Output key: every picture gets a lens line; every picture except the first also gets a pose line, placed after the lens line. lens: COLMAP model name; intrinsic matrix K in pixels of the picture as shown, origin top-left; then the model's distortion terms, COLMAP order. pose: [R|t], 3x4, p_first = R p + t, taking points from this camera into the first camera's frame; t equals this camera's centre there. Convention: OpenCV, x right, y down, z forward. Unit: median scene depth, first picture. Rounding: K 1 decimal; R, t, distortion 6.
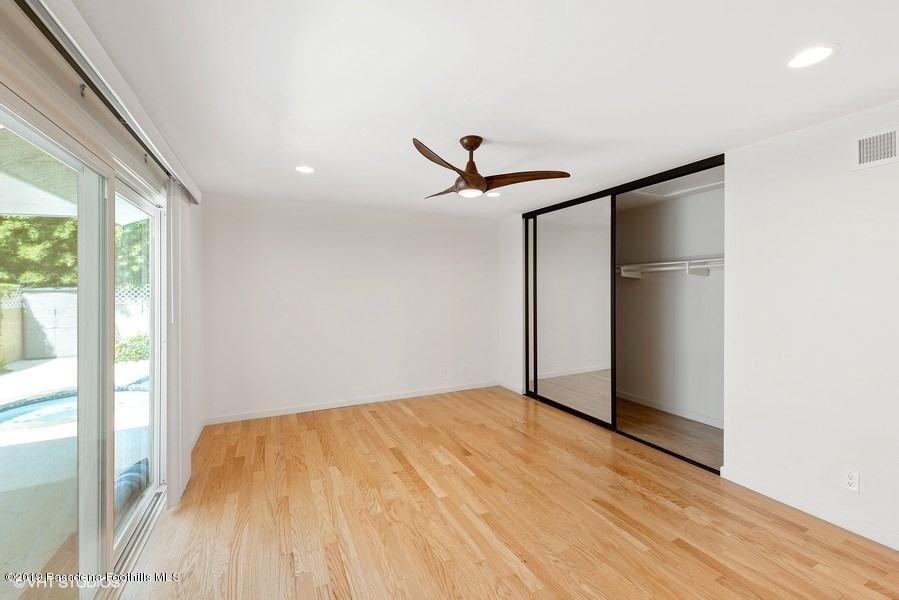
lens RADIAL K [[380.6, 0, 446.8], [0, 380.6, 286.4], [0, 0, 1]] dist [0.001058, -0.000284]
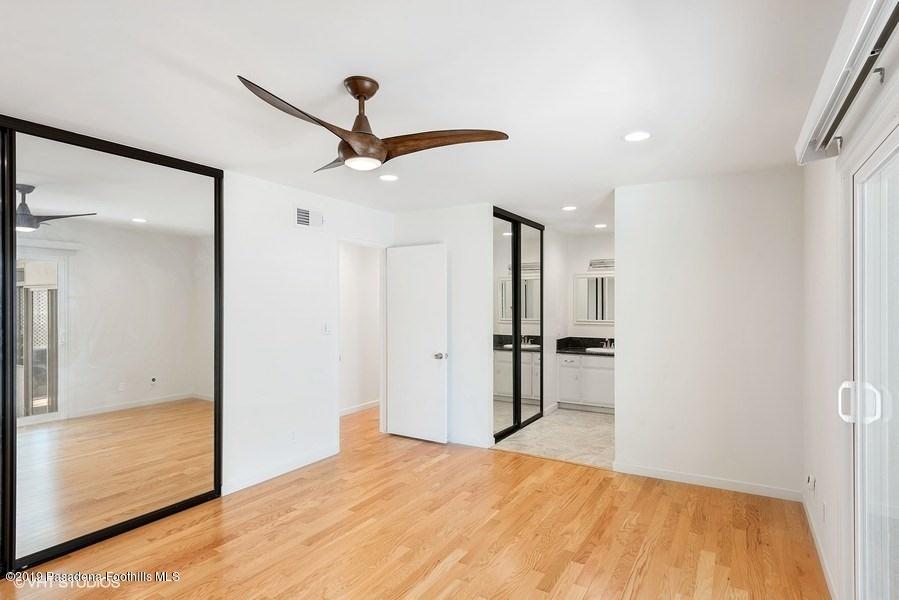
lens RADIAL K [[497.3, 0, 449.5], [0, 497.3, 300.0], [0, 0, 1]] dist [-0.001031, -0.000079]
pose [[-0.576970, 0.009700, 0.816708, -0.769758], [-0.000262, 0.999927, -0.012061, 0.006362], [-0.816765, -0.007173, -0.576926, 1.437643]]
